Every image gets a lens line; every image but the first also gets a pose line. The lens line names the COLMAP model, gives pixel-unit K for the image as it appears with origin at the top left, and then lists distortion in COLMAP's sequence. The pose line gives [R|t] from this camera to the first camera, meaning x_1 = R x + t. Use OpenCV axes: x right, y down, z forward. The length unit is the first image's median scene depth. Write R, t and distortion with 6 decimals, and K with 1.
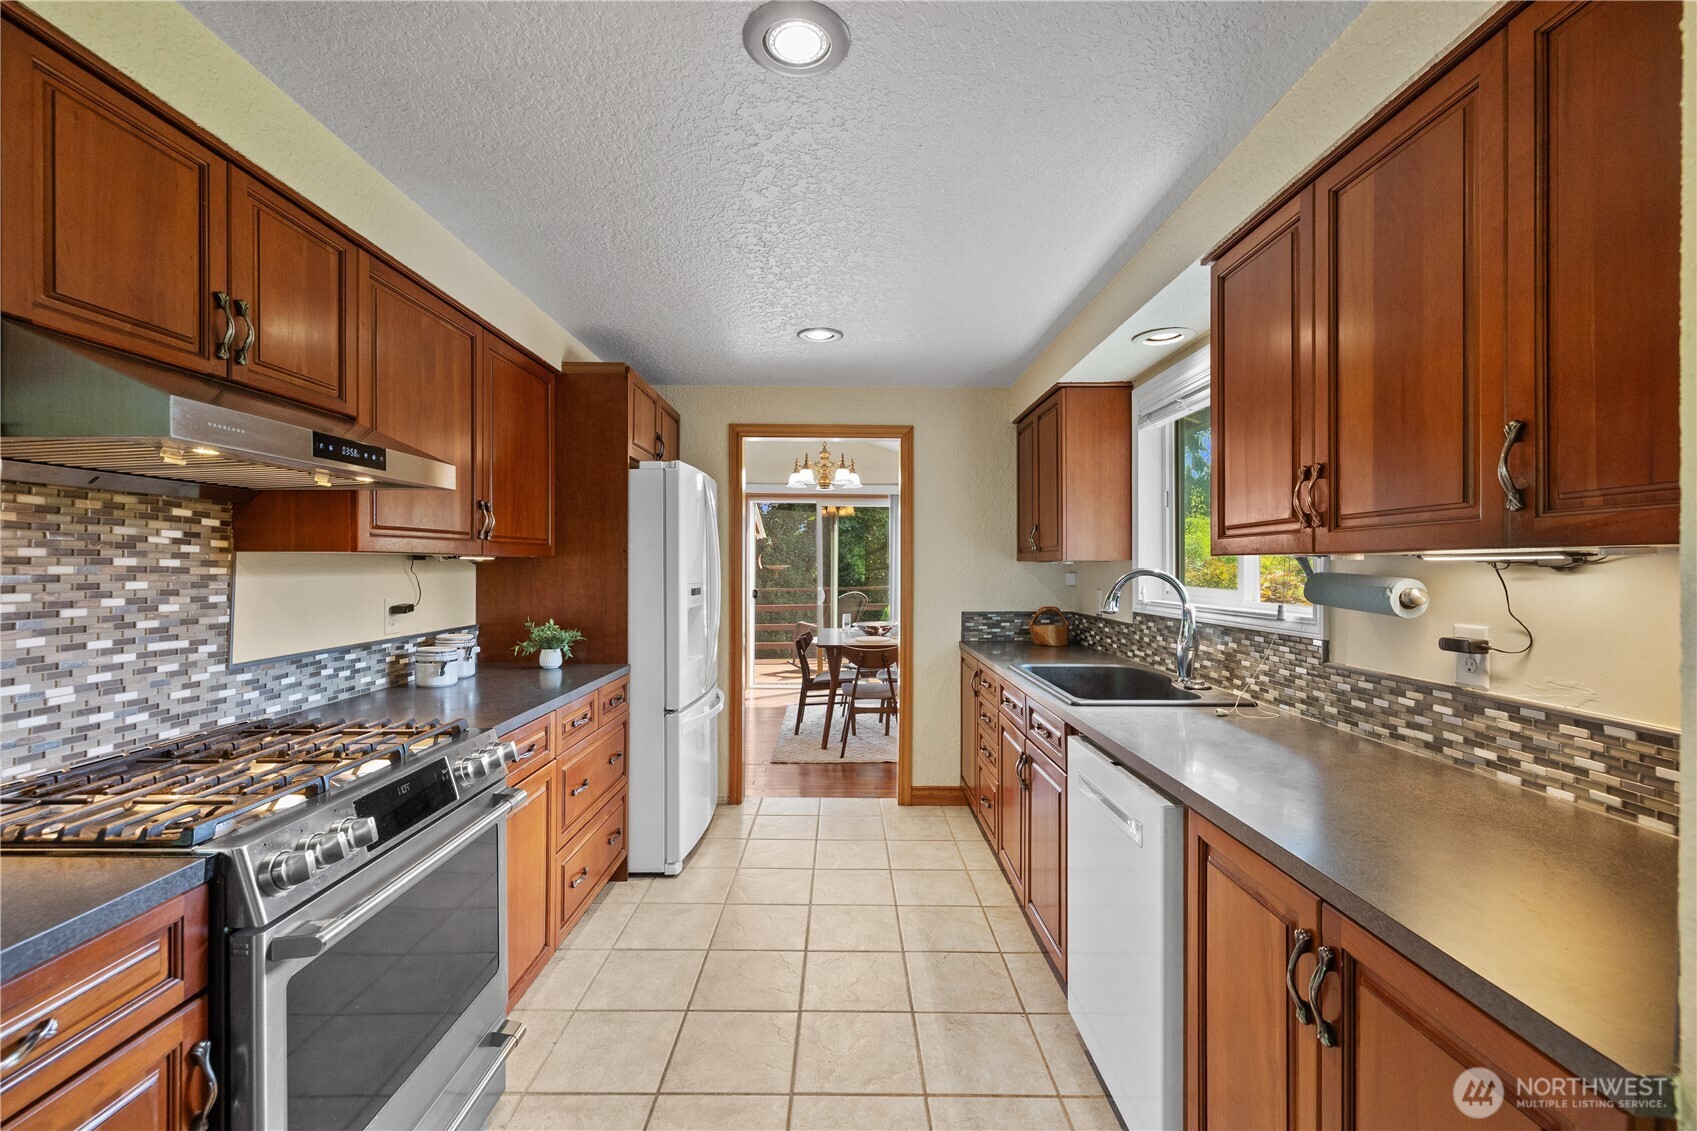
lens RADIAL K [[727.2, 0, 845.7], [0, 727.2, 565.9], [0, 0, 1]] dist [-0.005748, -0.000148]
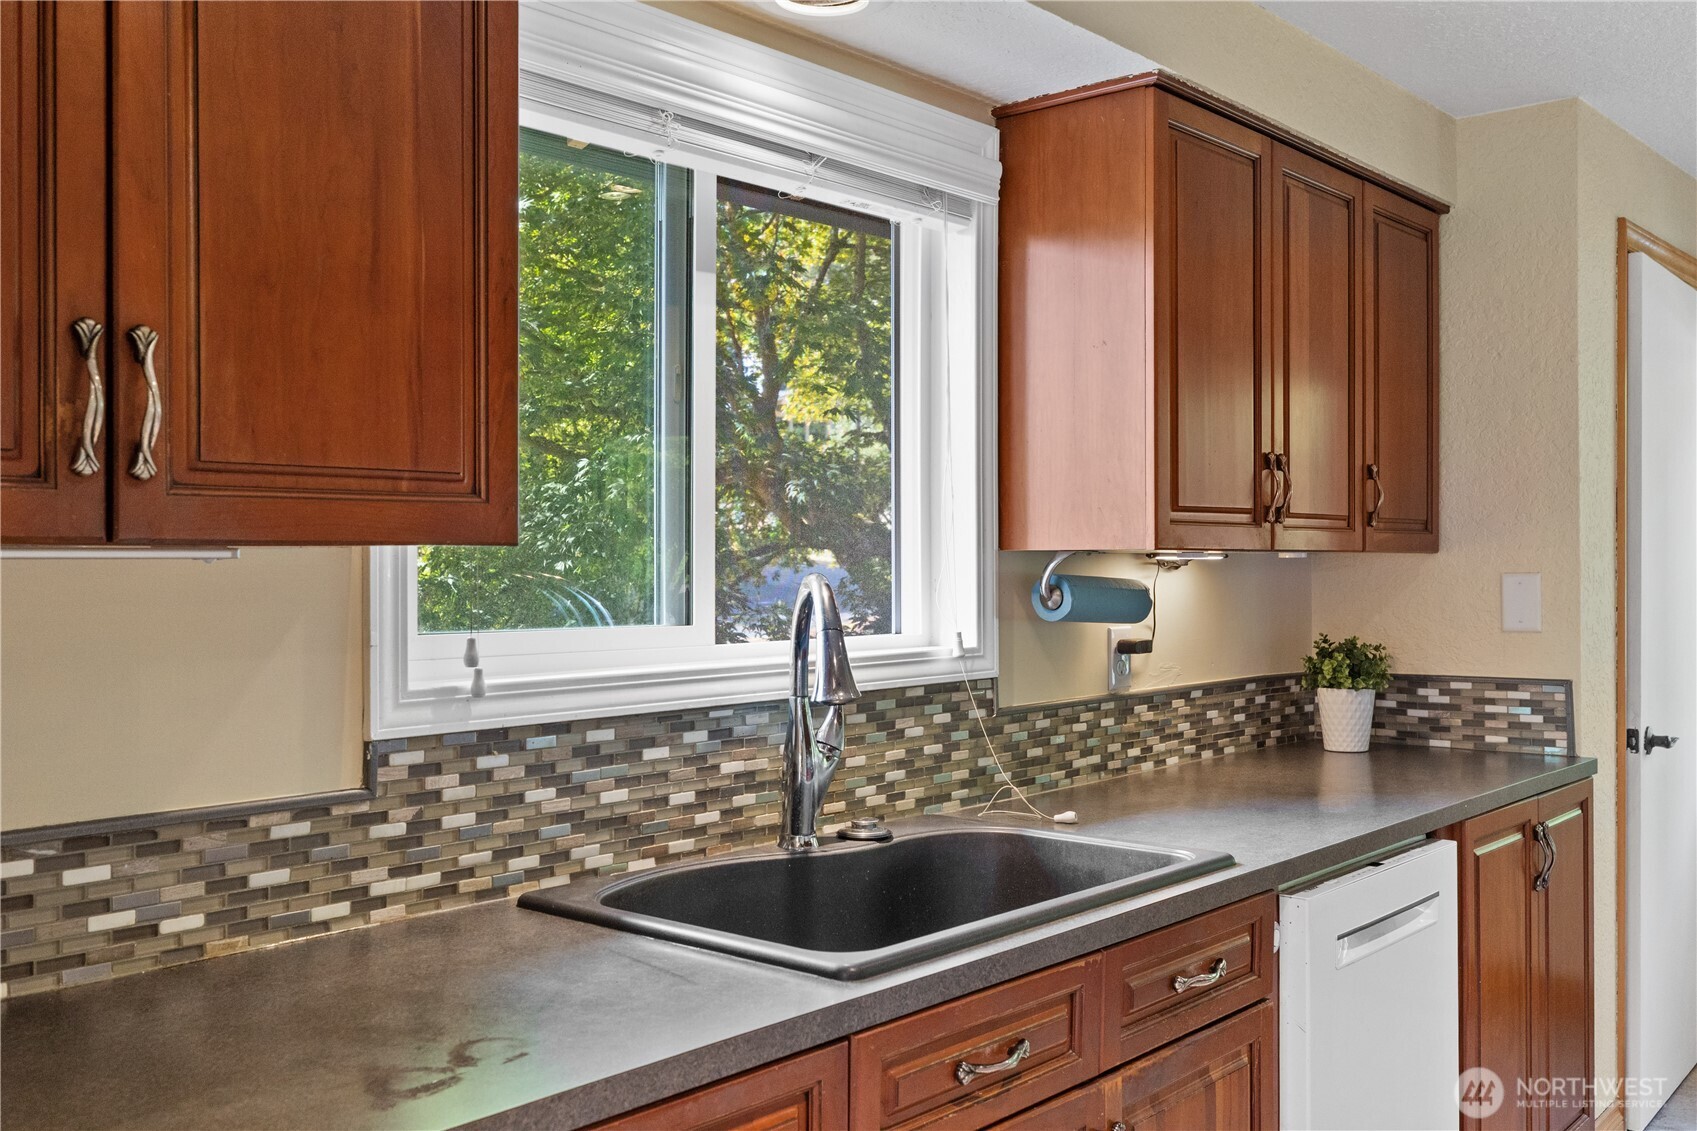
lens RADIAL K [[1606.2, 0, 847.6], [0, 1606.2, 564.7], [0, 0, 1]] dist [-0.009821, 0.000000]
pose [[-0.757754, -0.003592, 0.652530, -0.229192], [-0.001180, 0.999991, 0.004135, -0.007640], [-0.652539, 0.002364, -0.757752, 2.522218]]
